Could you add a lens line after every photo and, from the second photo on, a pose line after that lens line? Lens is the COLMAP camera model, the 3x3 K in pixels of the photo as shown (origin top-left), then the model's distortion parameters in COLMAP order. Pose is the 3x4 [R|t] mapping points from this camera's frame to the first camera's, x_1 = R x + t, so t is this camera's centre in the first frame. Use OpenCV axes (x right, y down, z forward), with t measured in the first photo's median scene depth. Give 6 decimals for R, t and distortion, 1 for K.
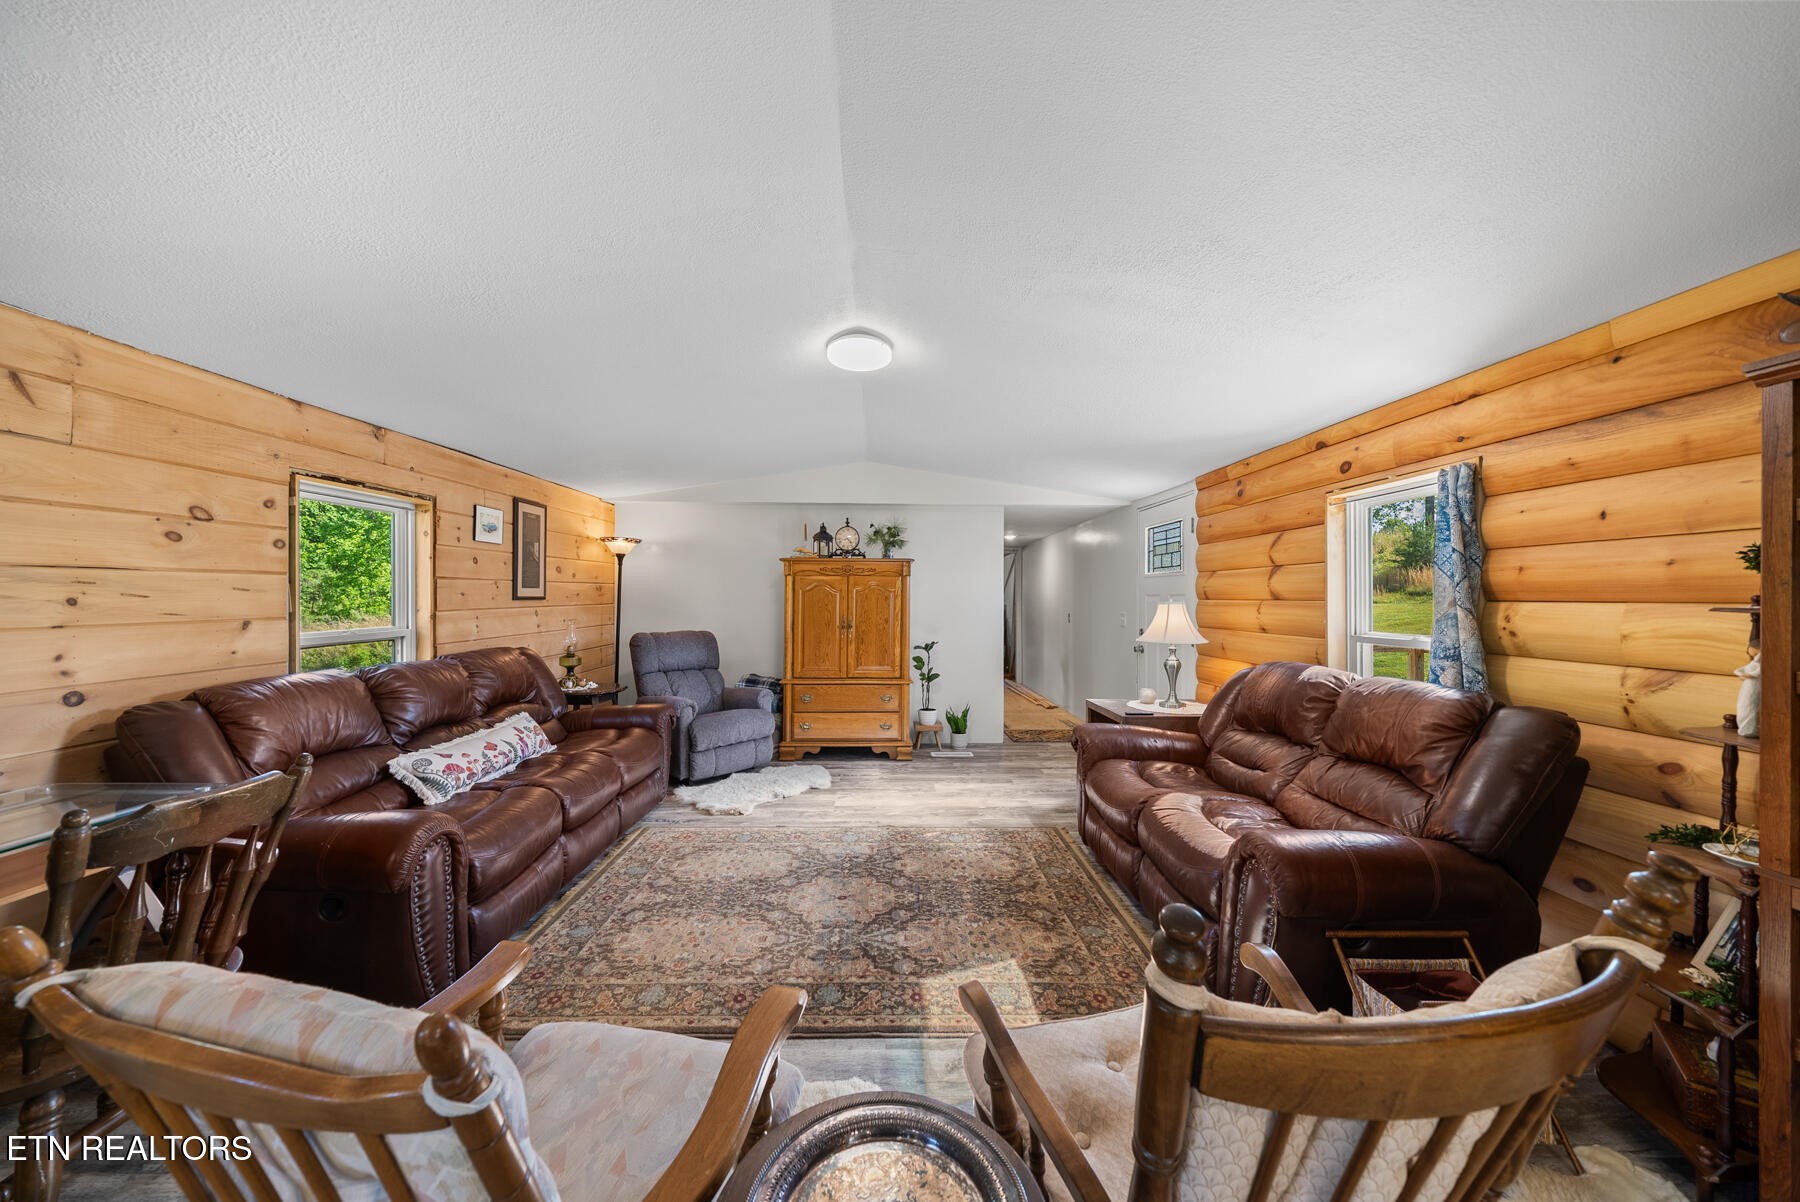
lens RADIAL K [[625.3, 0, 896.0], [0, 625.3, 601.9], [0, 0, 1]] dist [-0.001669, -0.000218]
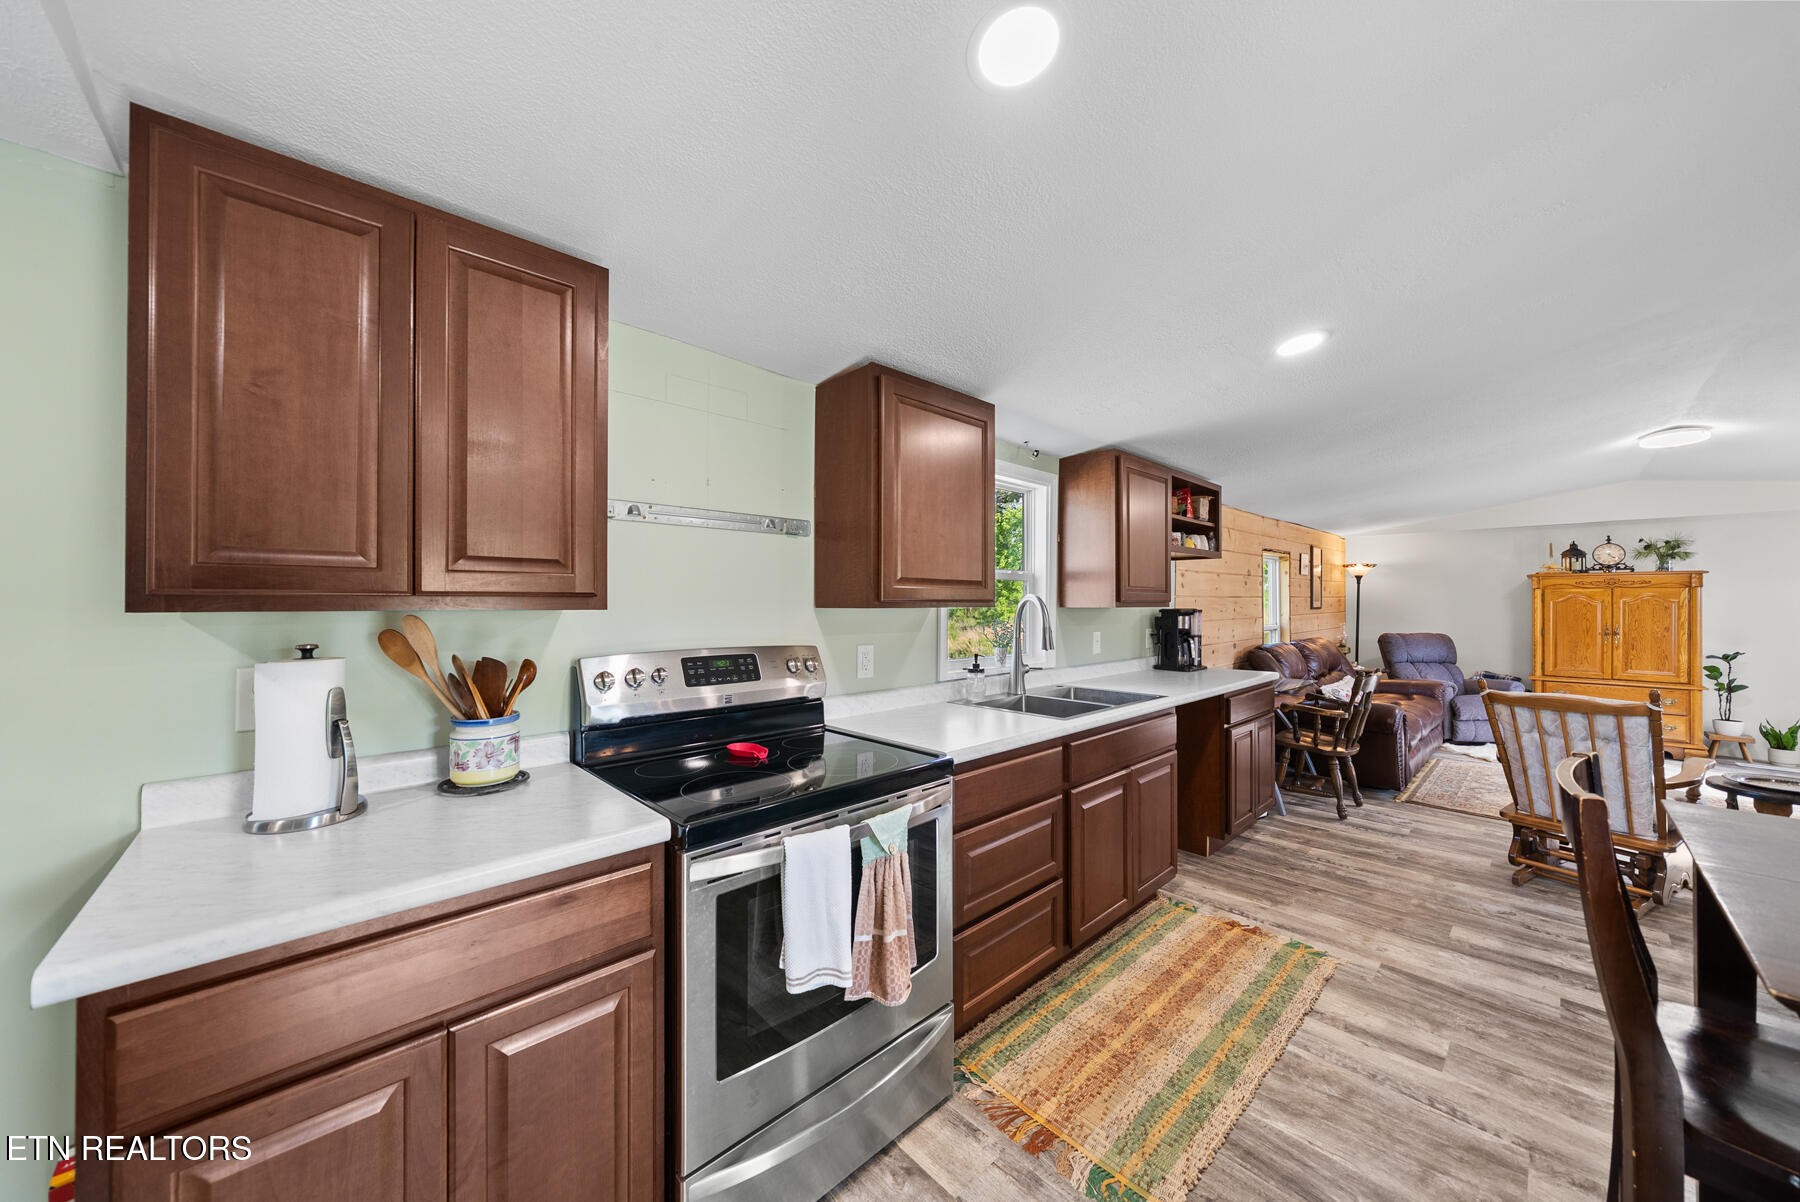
lens RADIAL K [[625.3, 0, 896.0], [0, 625.3, 601.9], [0, 0, 1]] dist [-0.001669, -0.000218]
pose [[0.669497, -0.005929, -0.742791, -0.127062], [-0.004448, 0.999918, -0.011991, 0.002186], [0.742802, 0.011332, 0.669416, -0.834335]]
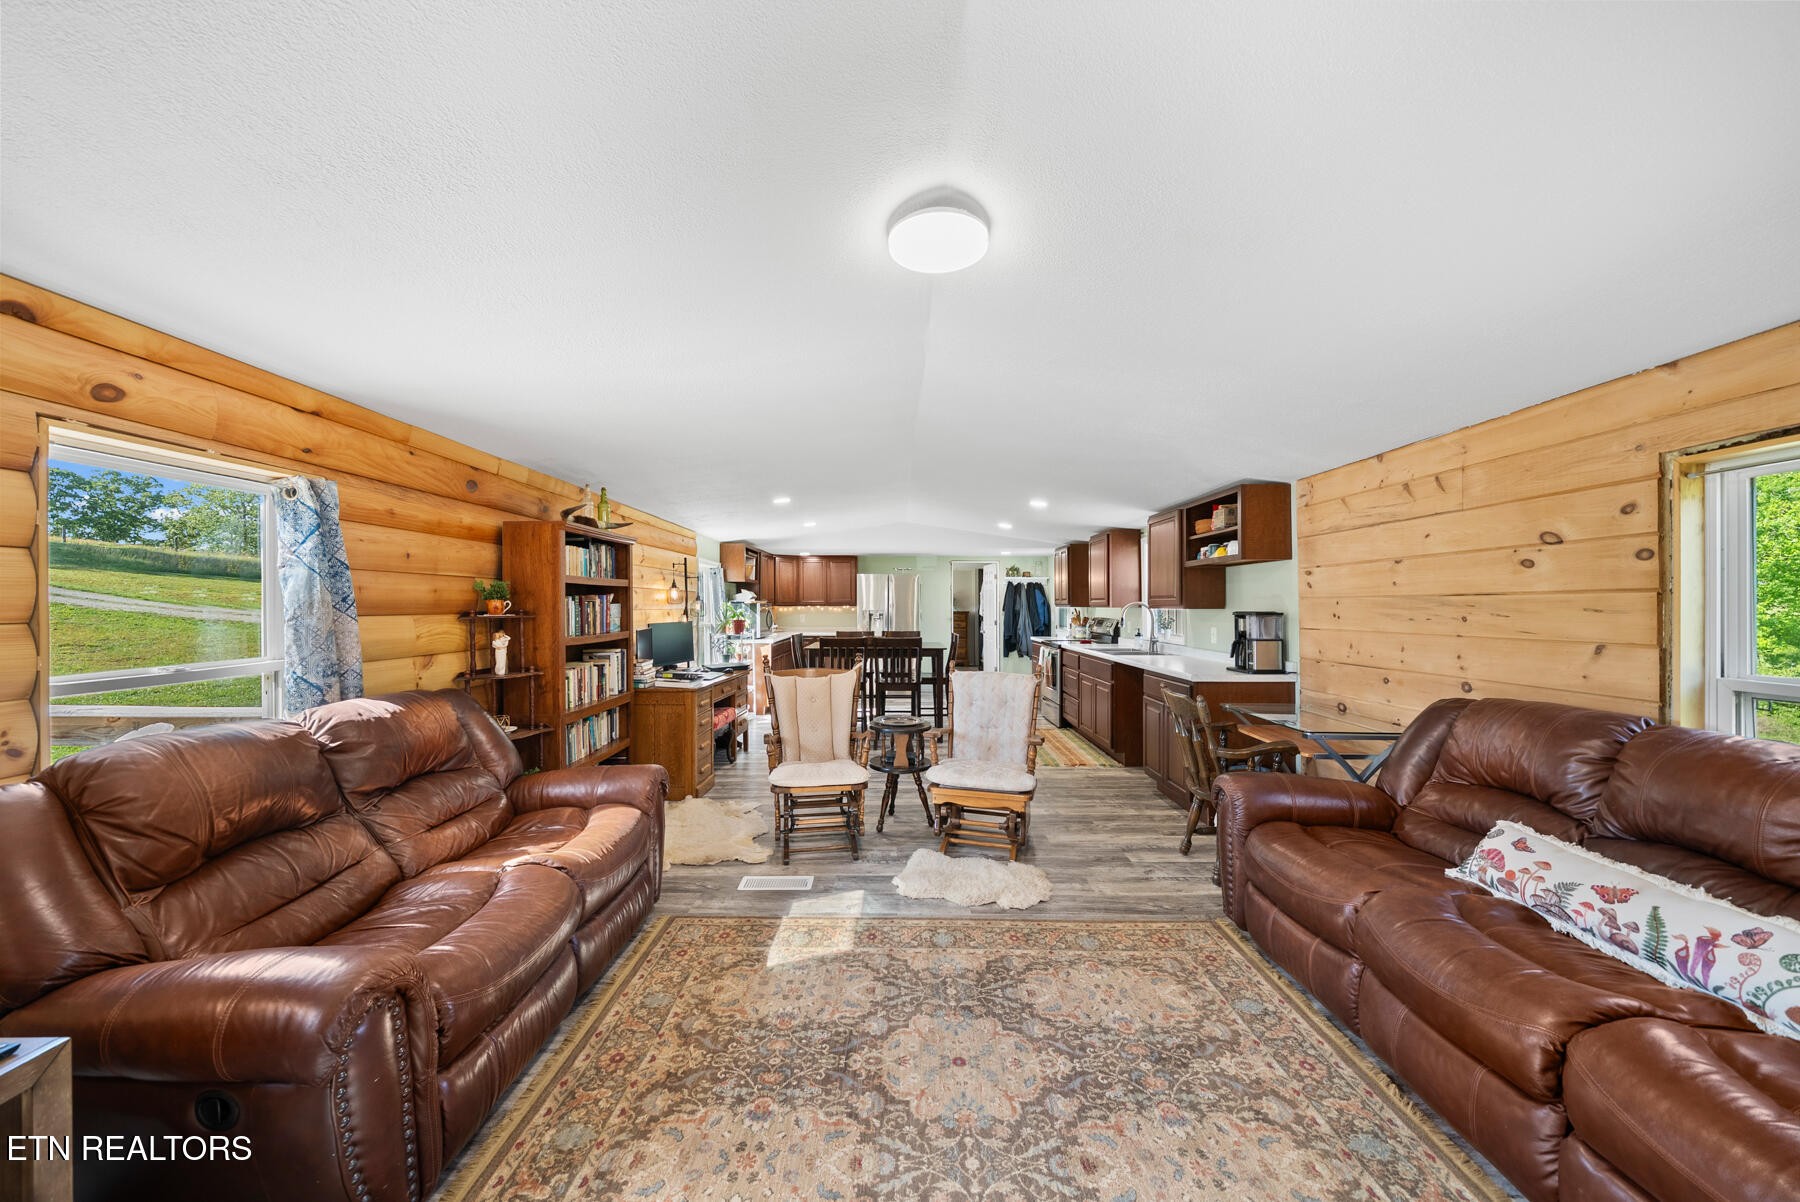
lens RADIAL K [[625.3, 0, 896.0], [0, 625.3, 601.9], [0, 0, 1]] dist [-0.001669, -0.000218]
pose [[-0.999647, -0.003687, 0.026309, -0.021628], [-0.003563, 0.999982, 0.004777, -0.018307], [-0.026326, 0.004681, -0.999642, 1.073223]]
